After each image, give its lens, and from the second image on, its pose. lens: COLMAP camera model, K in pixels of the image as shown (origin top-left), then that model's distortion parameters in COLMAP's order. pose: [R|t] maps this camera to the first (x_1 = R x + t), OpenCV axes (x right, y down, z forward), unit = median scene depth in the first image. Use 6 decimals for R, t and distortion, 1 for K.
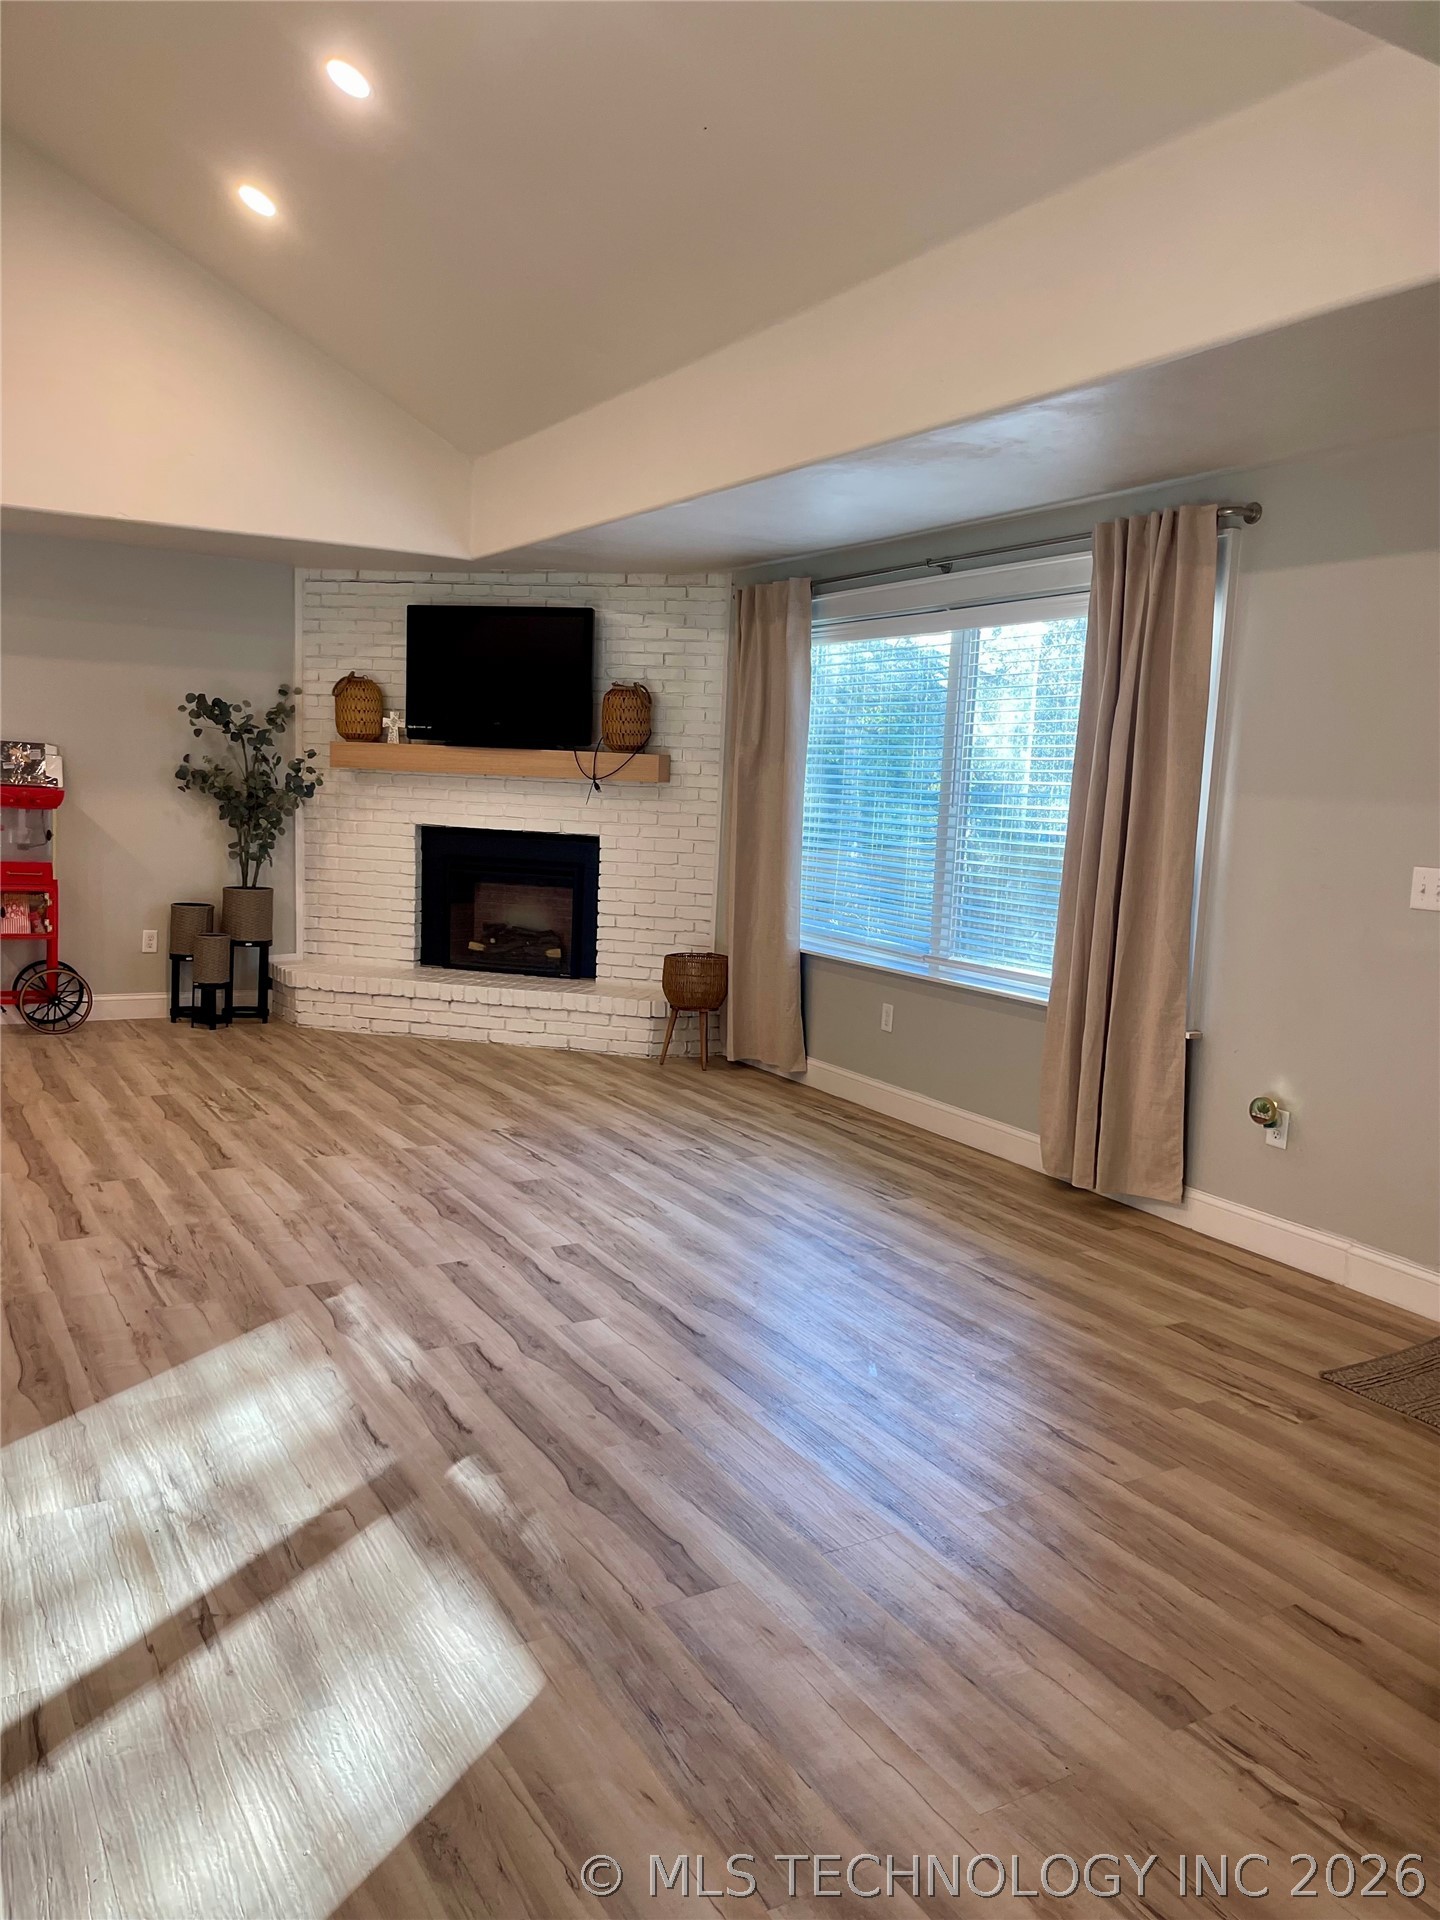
lens RADIAL K [[1439.1, 0, 724.9], [0, 1439.1, 967.9], [0, 0, 1]] dist [0.041690, -0.054721]
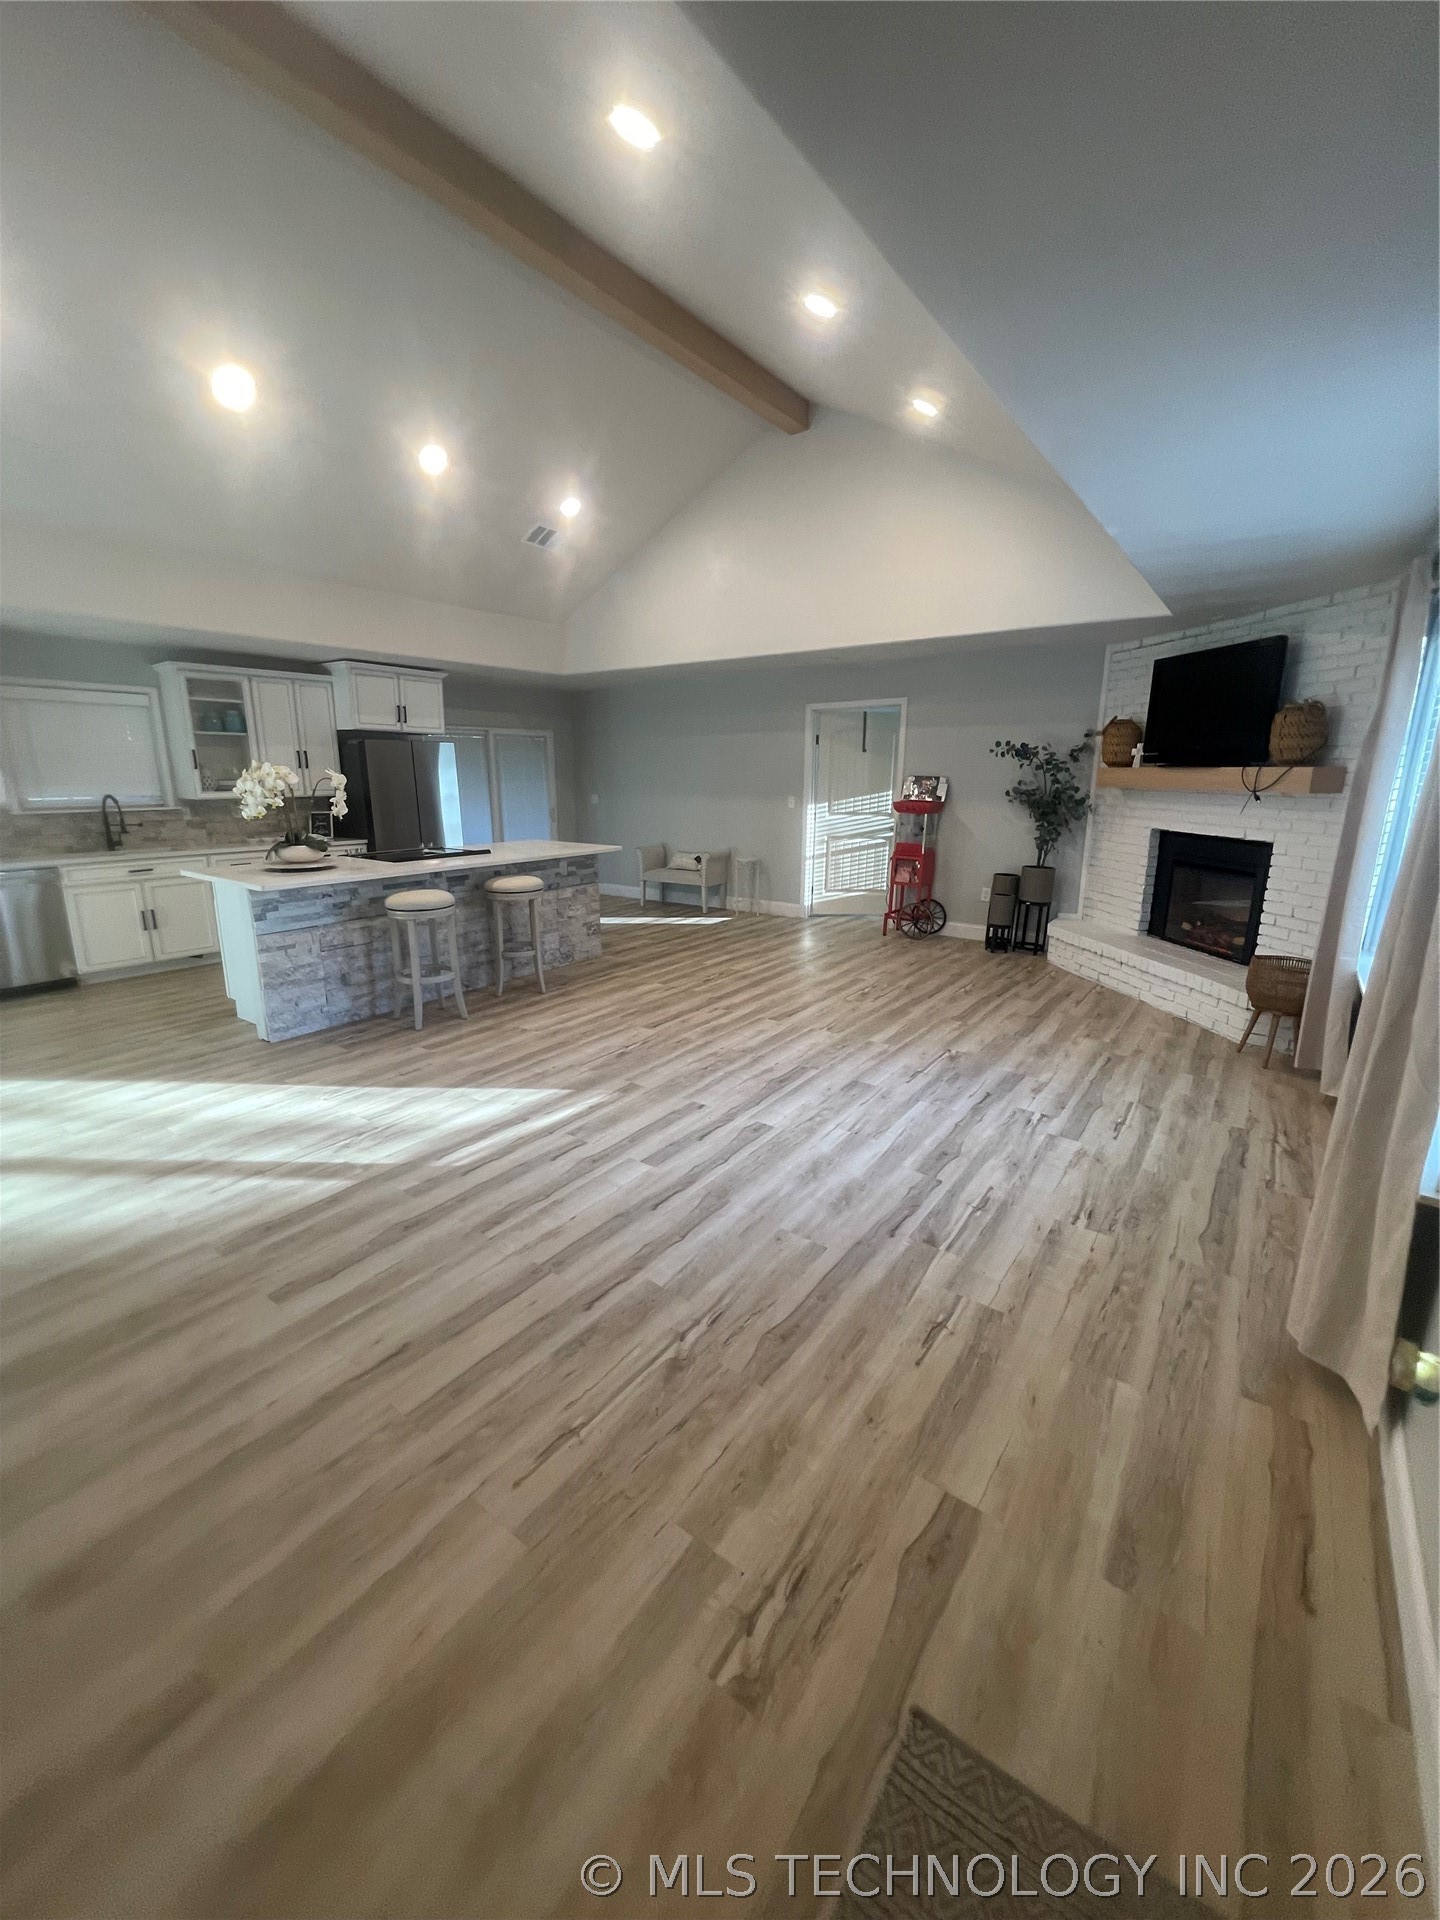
lens RADIAL K [[770.8, 0, 720.2], [0, 770.8, 960.2], [0, 0, 1]] dist [-0.006016, 0.001070]
pose [[0.394731, 0.182110, -0.900568, 0.484617], [-0.114451, 0.982272, 0.148466, -0.067840], [0.911640, 0.044467, 0.408576, 0.595833]]
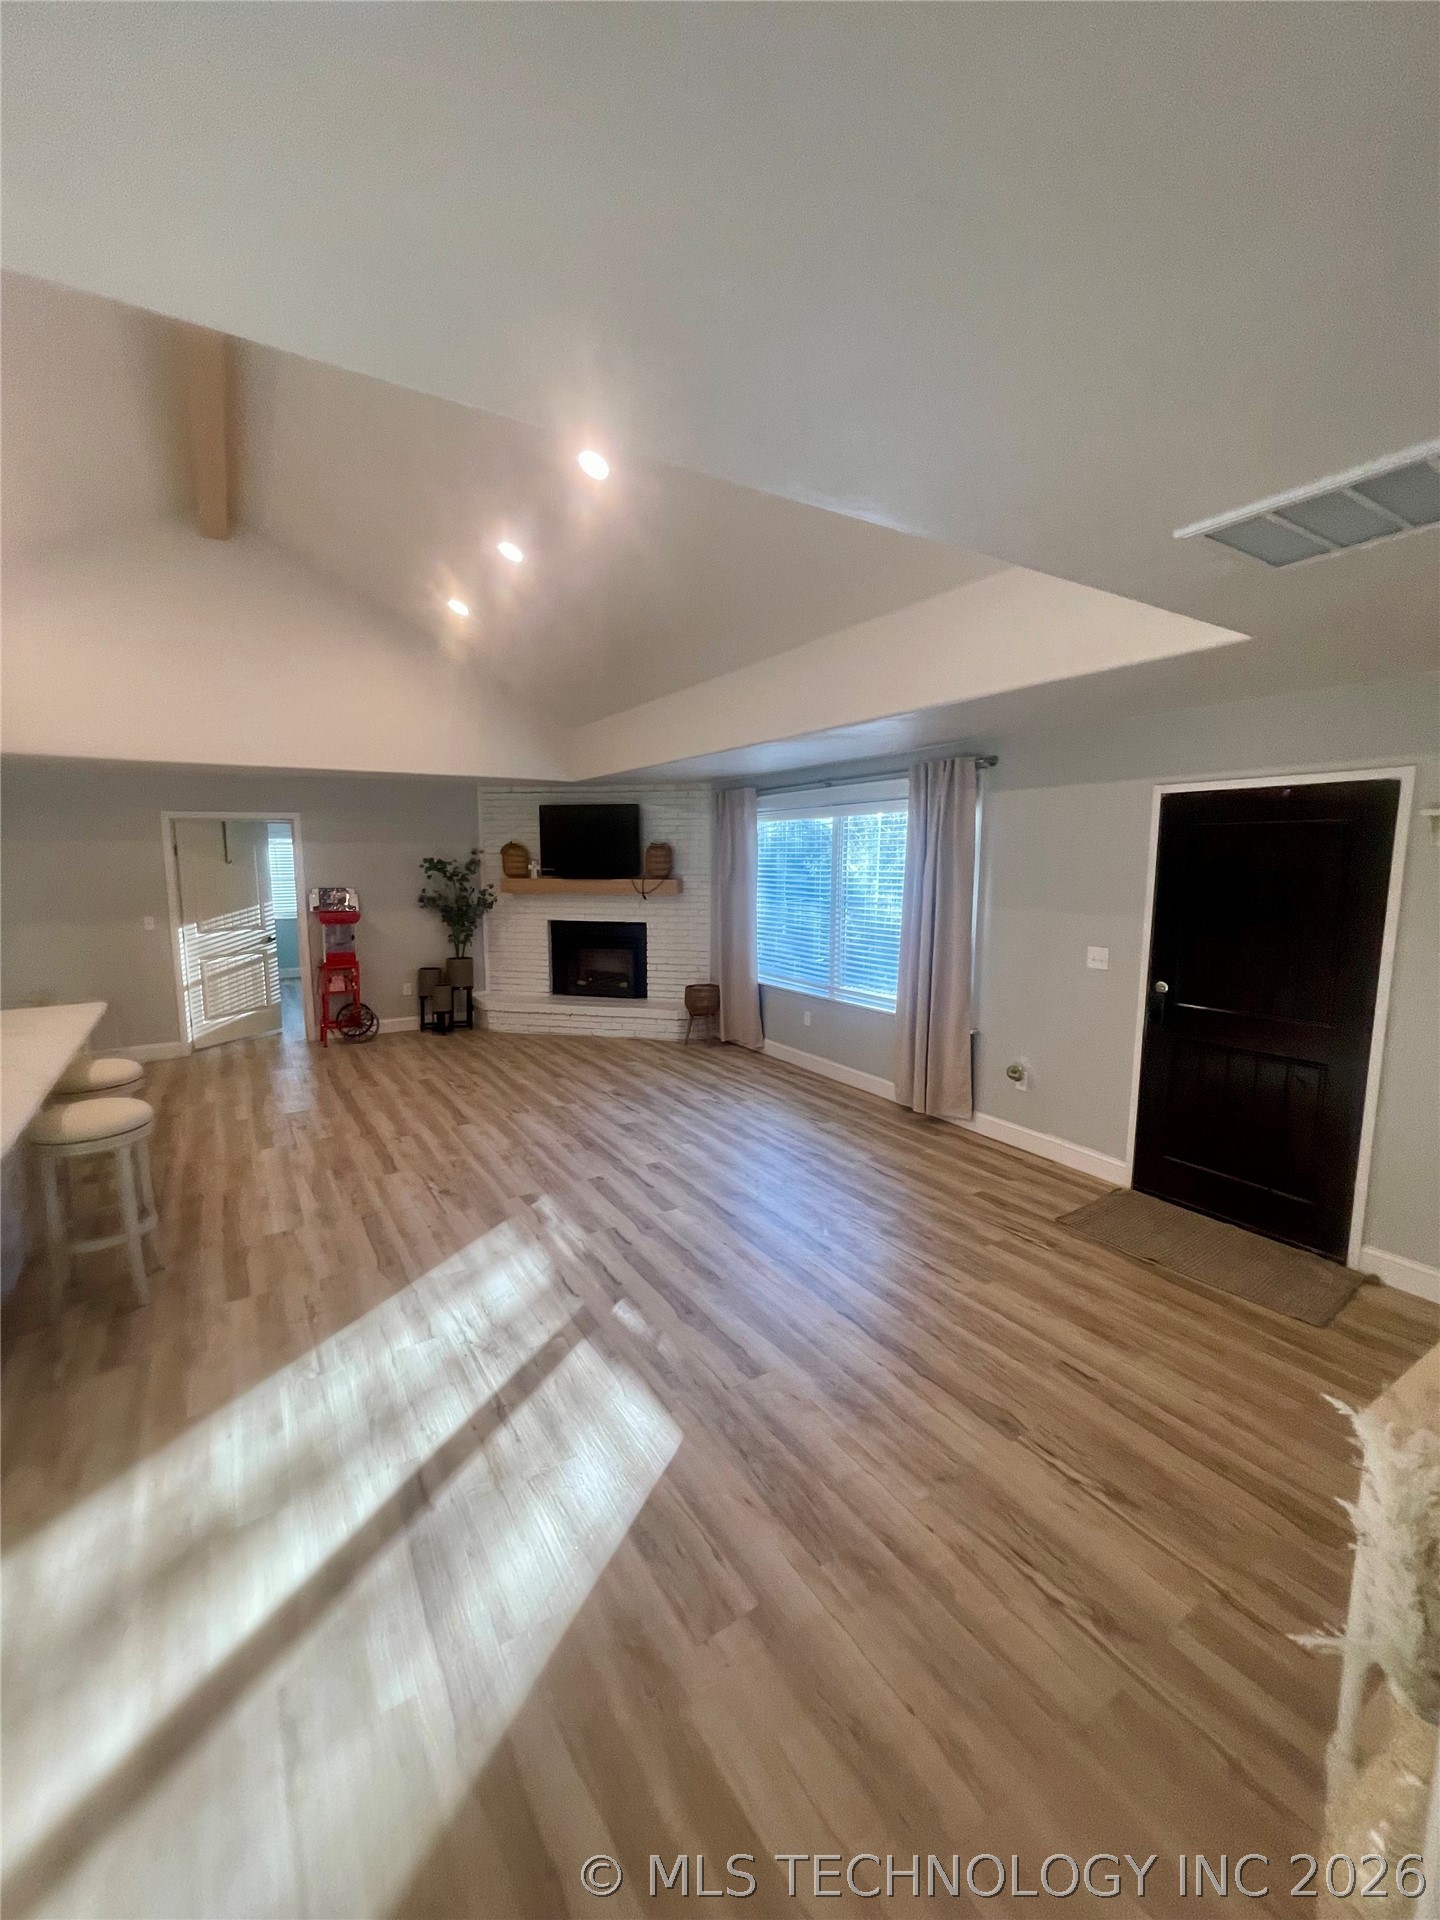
lens RADIAL K [[770.8, 0, 718.6], [0, 770.8, 955.5], [0, 0, 1]] dist [-0.006016, 0.001070]
pose [[0.998608, -0.043861, 0.029285, -0.039484], [0.044021, 0.999019, -0.004810, -0.064839], [-0.029045, 0.006092, 0.999560, -0.008701]]
